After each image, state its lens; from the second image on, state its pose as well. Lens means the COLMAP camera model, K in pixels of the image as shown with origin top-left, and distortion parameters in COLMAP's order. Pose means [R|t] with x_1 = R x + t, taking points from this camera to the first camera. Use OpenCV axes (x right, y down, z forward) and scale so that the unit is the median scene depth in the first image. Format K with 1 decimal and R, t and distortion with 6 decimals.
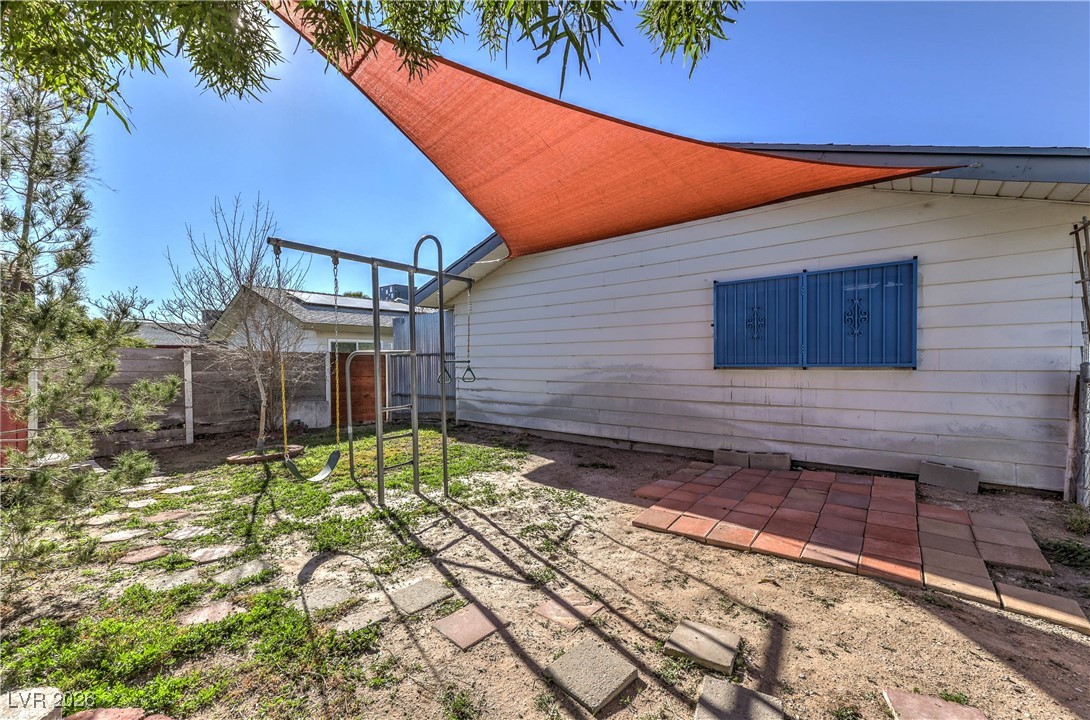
lens RADIAL K [[434.0, 0, 553.6], [0, 434.0, 360.7], [0, 0, 1]] dist [0.003848, -0.001124]
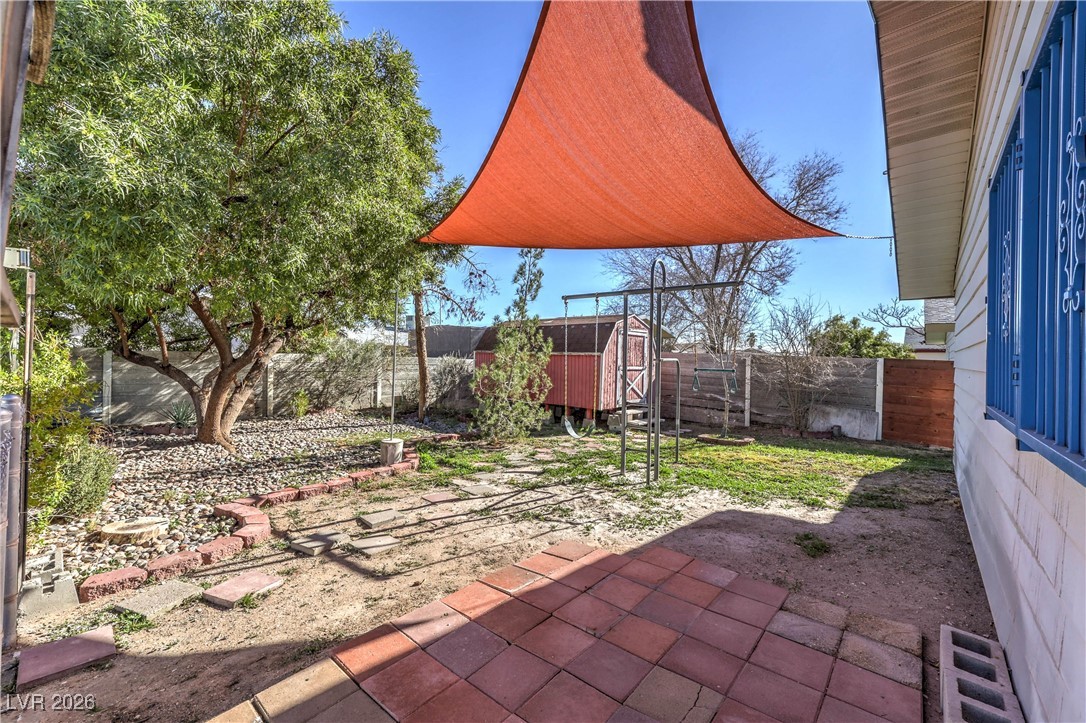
lens RADIAL K [[432.4, 0, 552.2], [0, 432.4, 358.1], [0, 0, 1]] dist [0.003848, -0.001124]
pose [[-0.015102, 0.010712, -0.999829, 1.123411], [-0.022602, 0.999683, 0.011052, -0.042293], [0.999630, 0.022765, -0.014856, 0.964944]]
